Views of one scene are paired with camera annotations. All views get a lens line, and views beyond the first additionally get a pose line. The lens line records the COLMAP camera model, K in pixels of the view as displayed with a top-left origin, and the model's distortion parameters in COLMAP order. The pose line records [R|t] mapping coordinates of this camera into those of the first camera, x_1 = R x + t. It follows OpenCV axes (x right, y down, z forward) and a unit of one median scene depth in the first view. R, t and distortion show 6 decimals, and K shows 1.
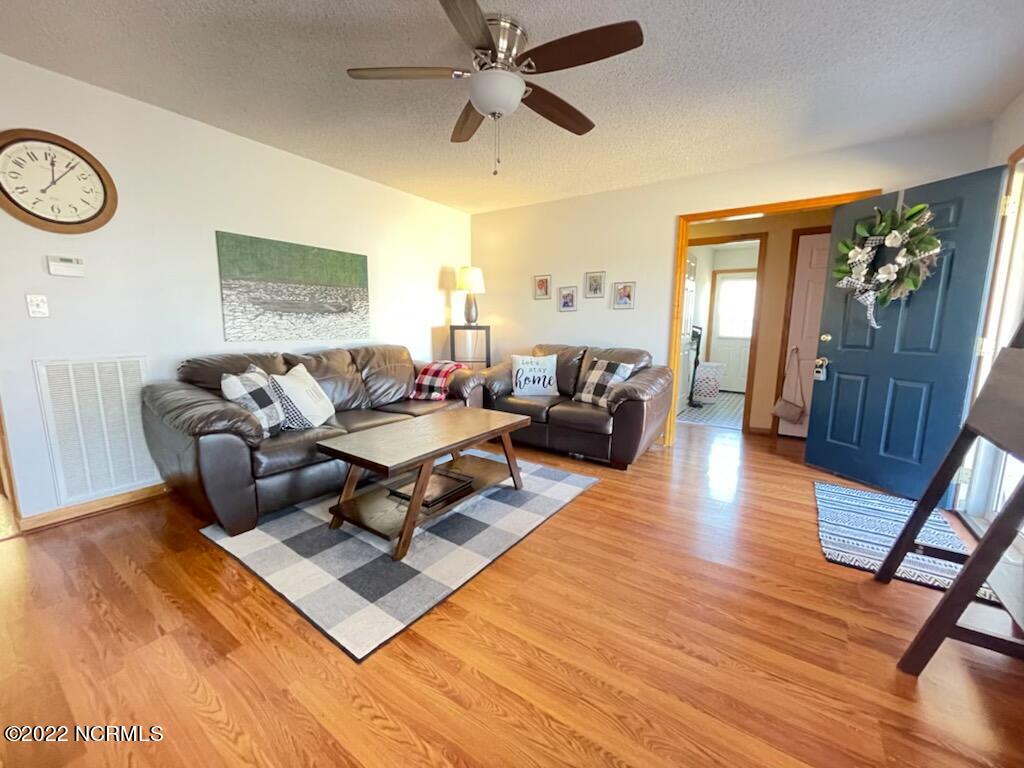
lens RADIAL K [[418.7, 0, 512.0], [0, 418.7, 384.0], [0, 0, 1]] dist [-0.000335, 0.000559]
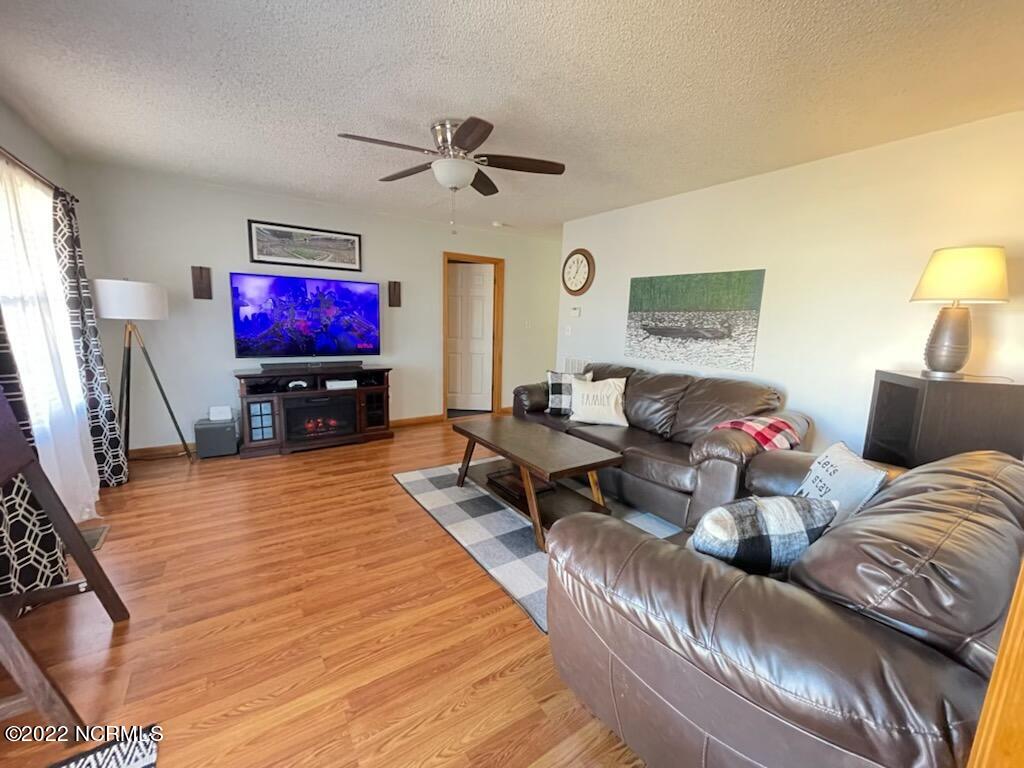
lens RADIAL K [[418.7, 0, 512.0], [0, 418.7, 384.0], [0, 0, 1]] dist [-0.000335, 0.000559]
pose [[-0.367536, 0.132810, -0.920478, 0.692990], [-0.164566, 0.964845, 0.204921, -0.212132], [0.915334, 0.226795, -0.332759, 1.026938]]
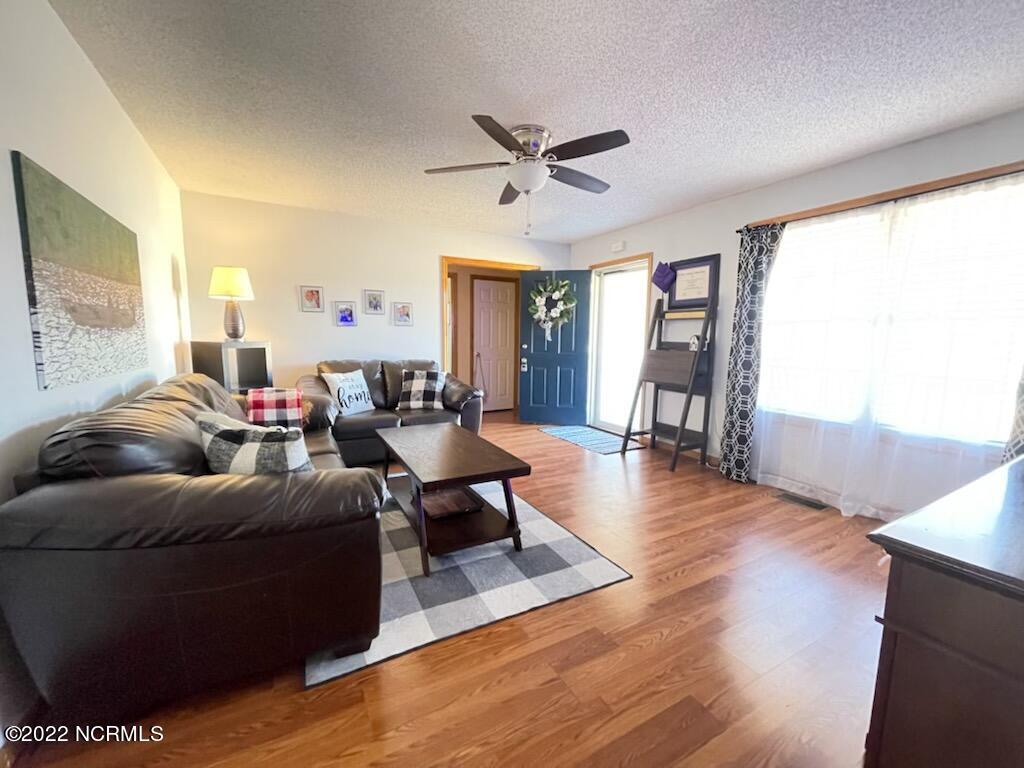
lens RADIAL K [[418.7, 0, 512.0], [0, 418.7, 384.0], [0, 0, 1]] dist [-0.000335, 0.000559]
pose [[0.433839, -0.108523, 0.894431, -0.800911], [0.119975, 0.990837, 0.062026, -0.069507], [-0.892967, 0.080400, 0.442884, 0.295979]]
